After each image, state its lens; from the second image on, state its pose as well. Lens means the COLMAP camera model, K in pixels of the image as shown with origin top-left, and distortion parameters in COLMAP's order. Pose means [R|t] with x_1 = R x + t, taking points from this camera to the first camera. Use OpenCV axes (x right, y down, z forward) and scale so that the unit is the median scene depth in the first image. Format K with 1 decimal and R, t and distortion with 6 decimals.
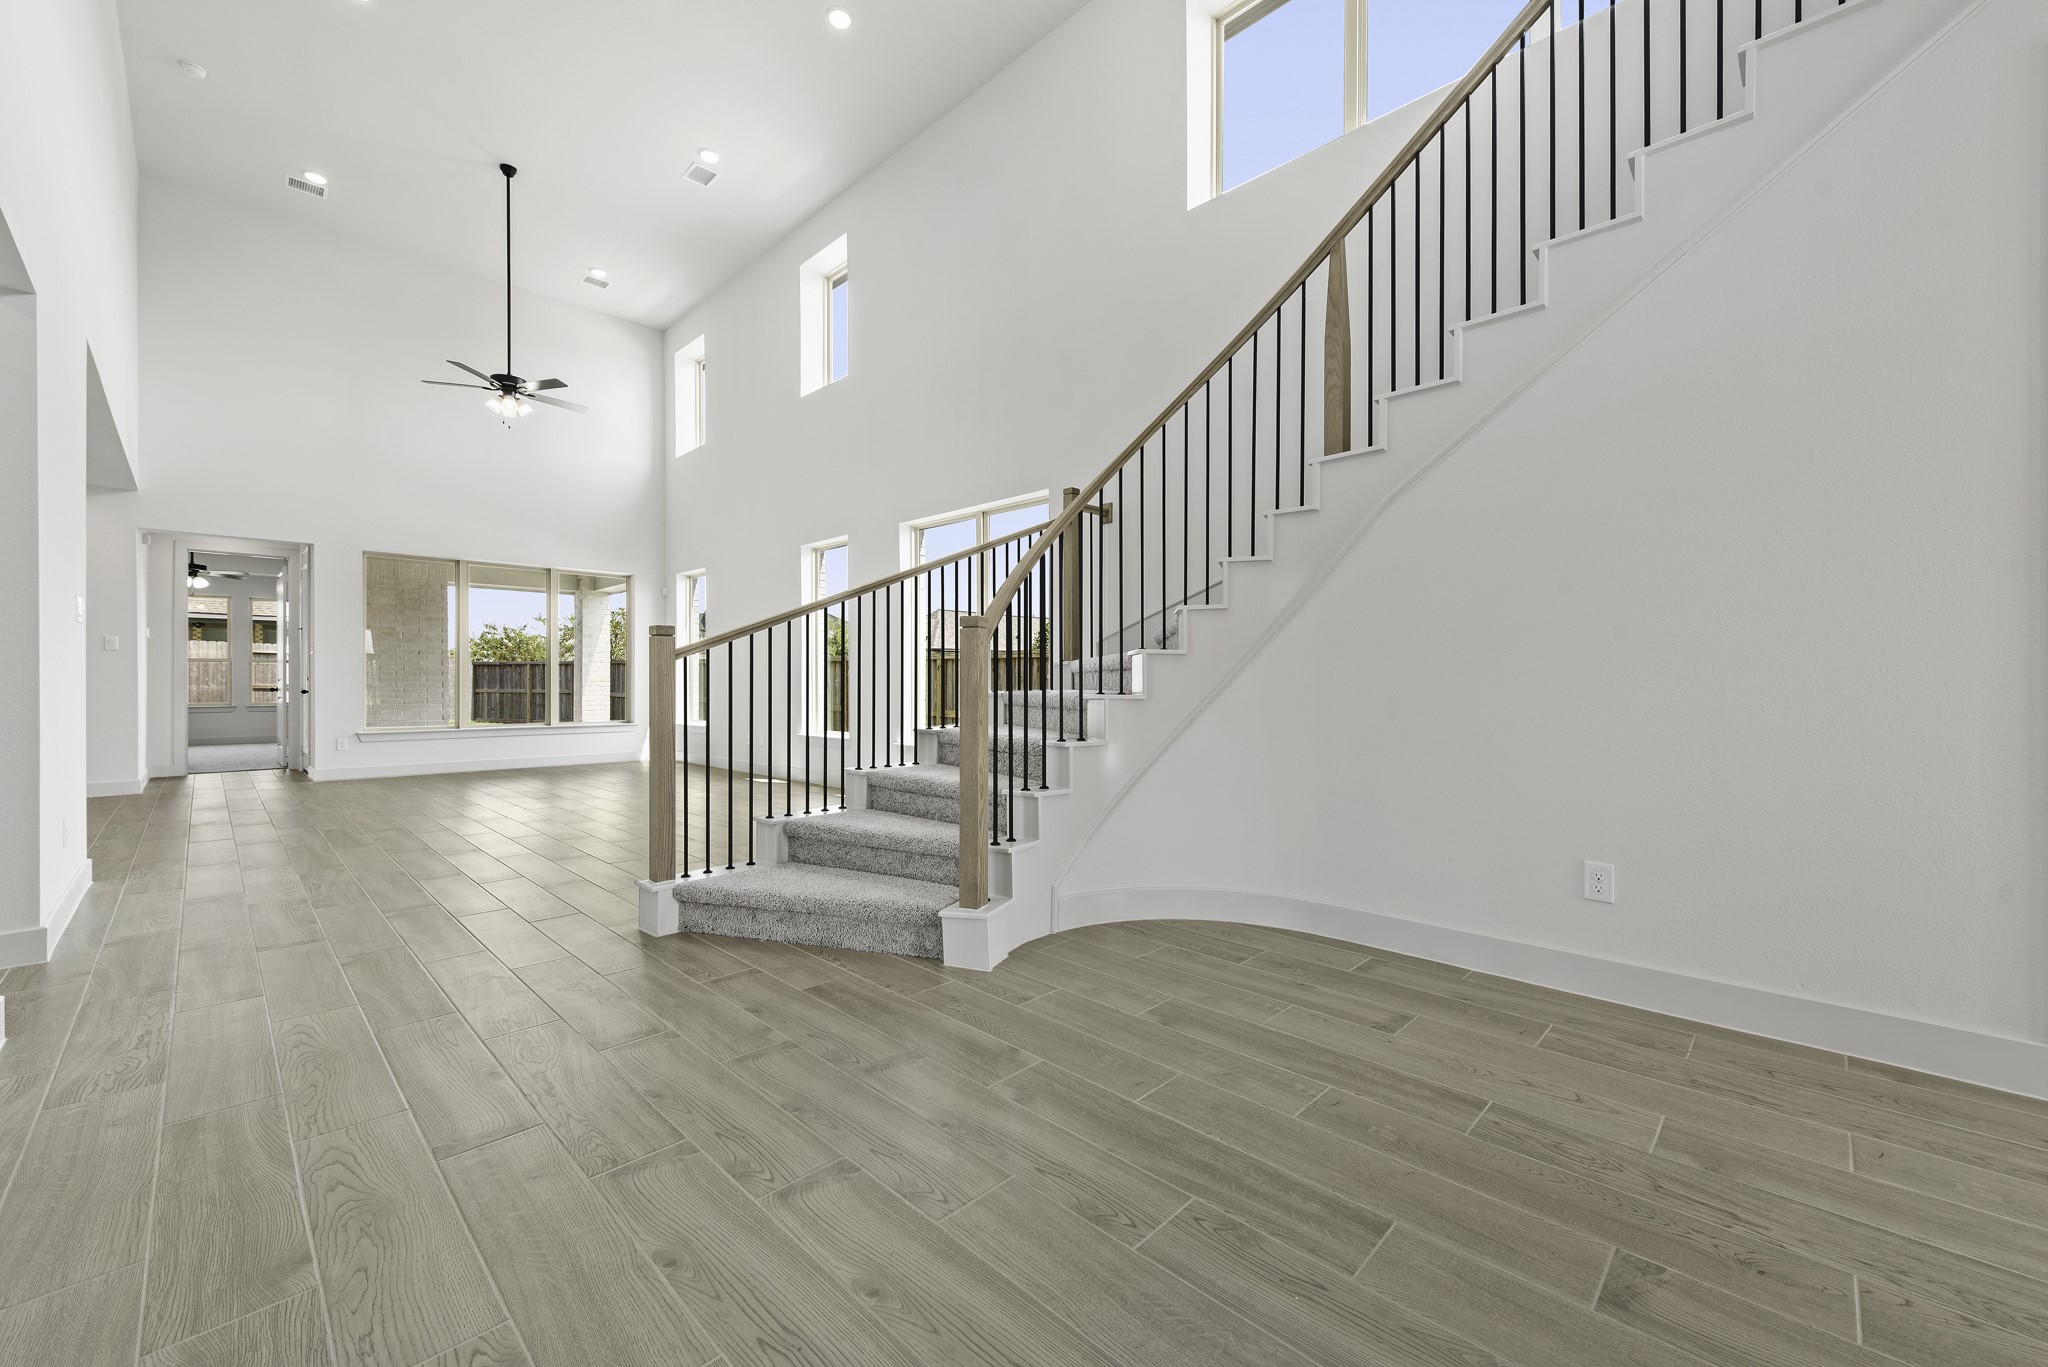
lens RADIAL K [[808.8, 0, 1018.4], [0, 808.8, 676.4], [0, 0, 1]] dist [0.013348, -0.000452]
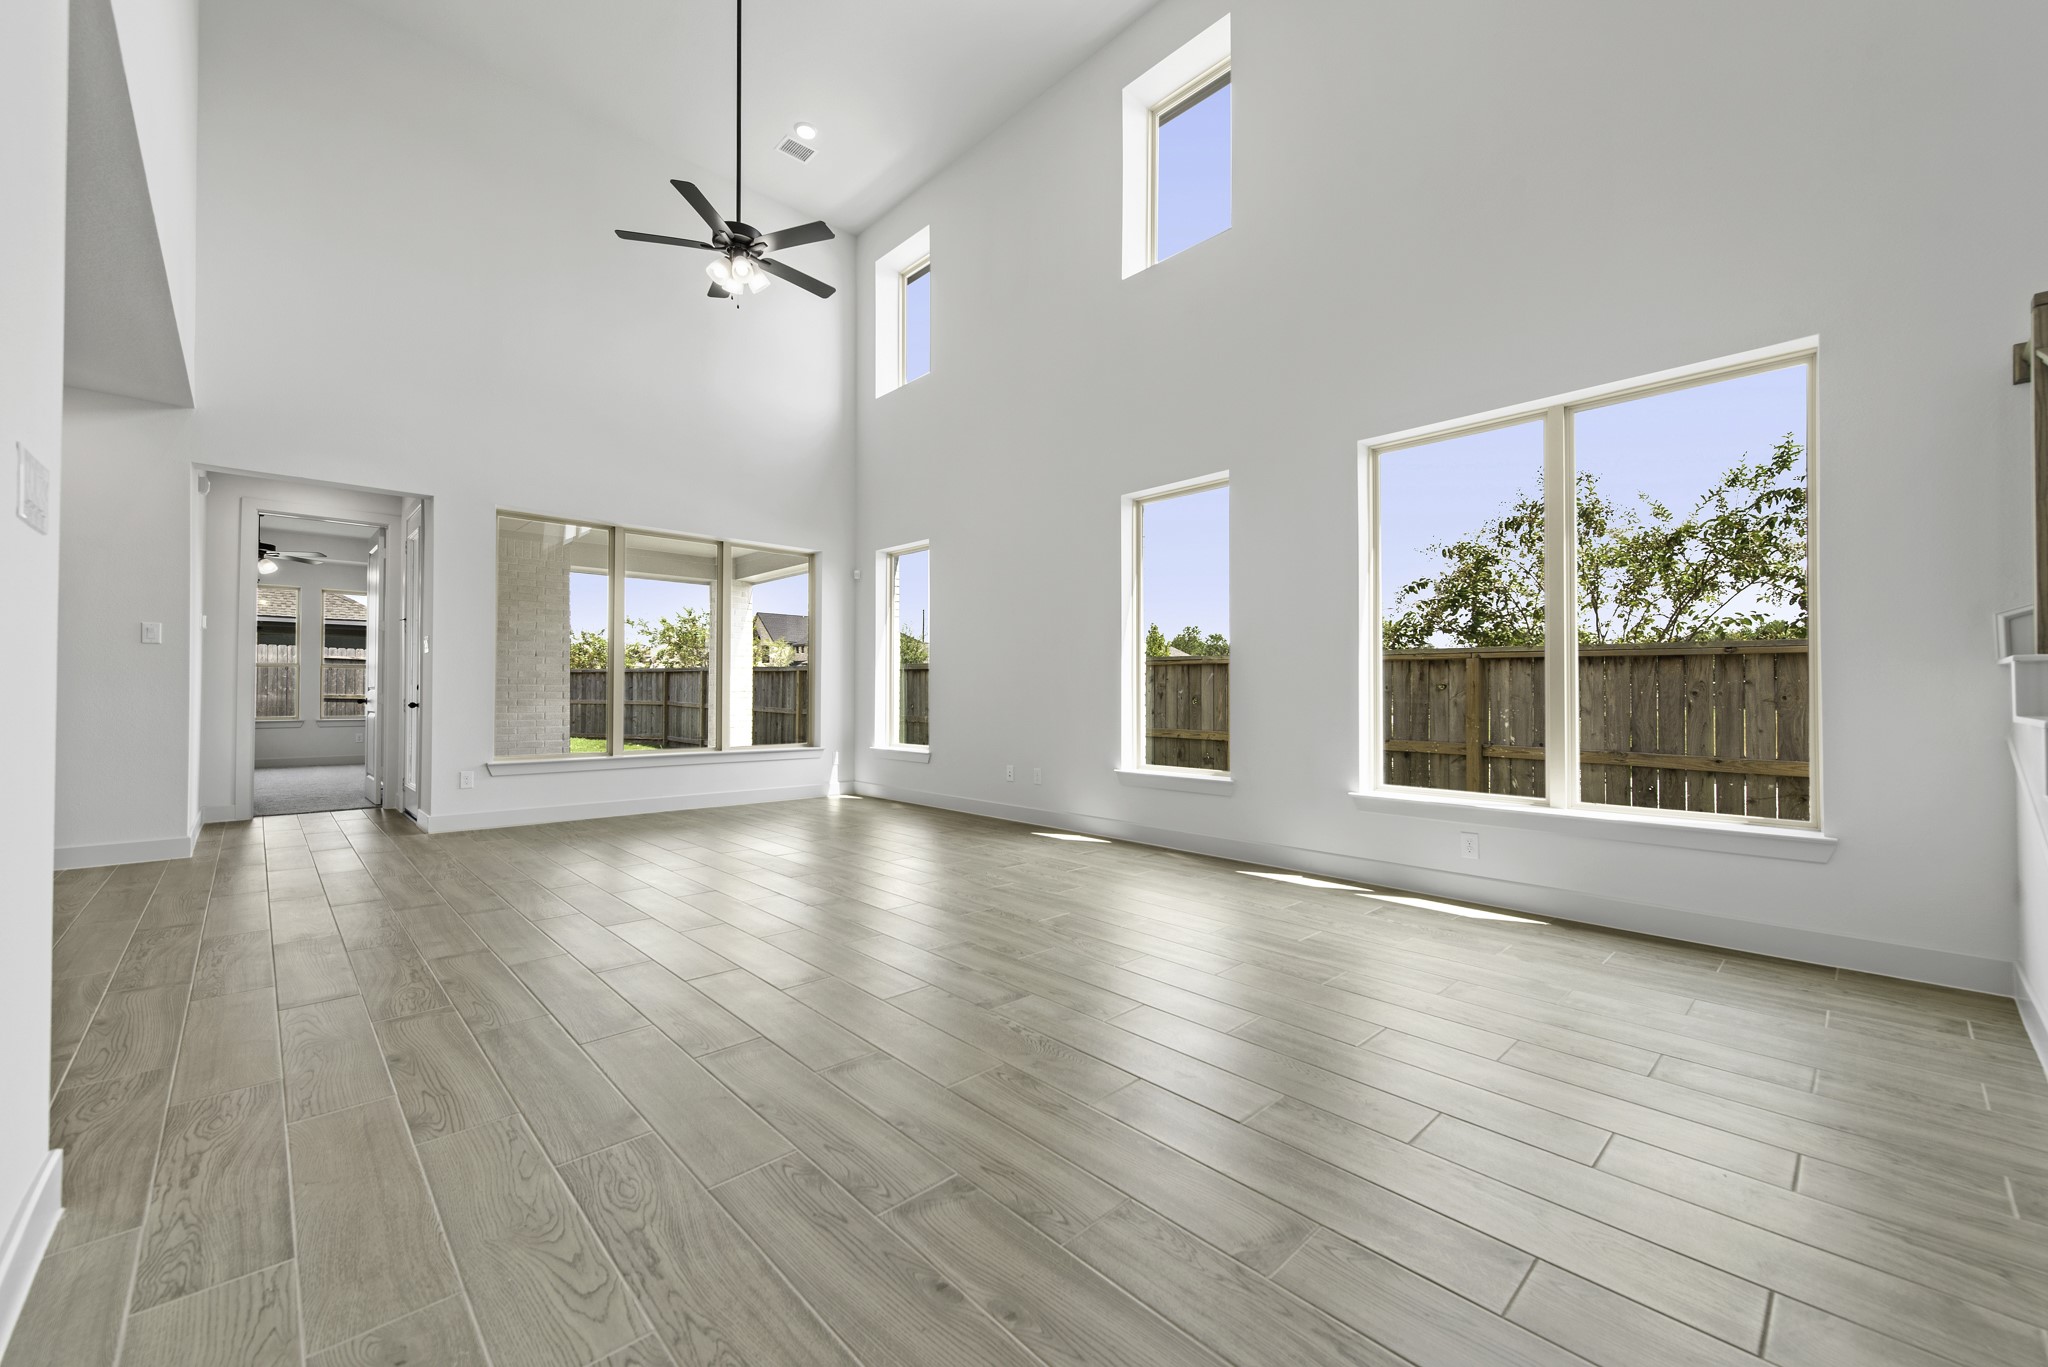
lens RADIAL K [[797.9, 0, 1039.4], [0, 797.9, 673.5], [0, 0, 1]] dist [0.011519, -0.007892]
pose [[0.999924, 0.000673, -0.012331, -0.274590], [-0.000883, 0.999855, -0.017012, 0.002756], [0.012318, 0.017021, 0.999779, 0.264632]]
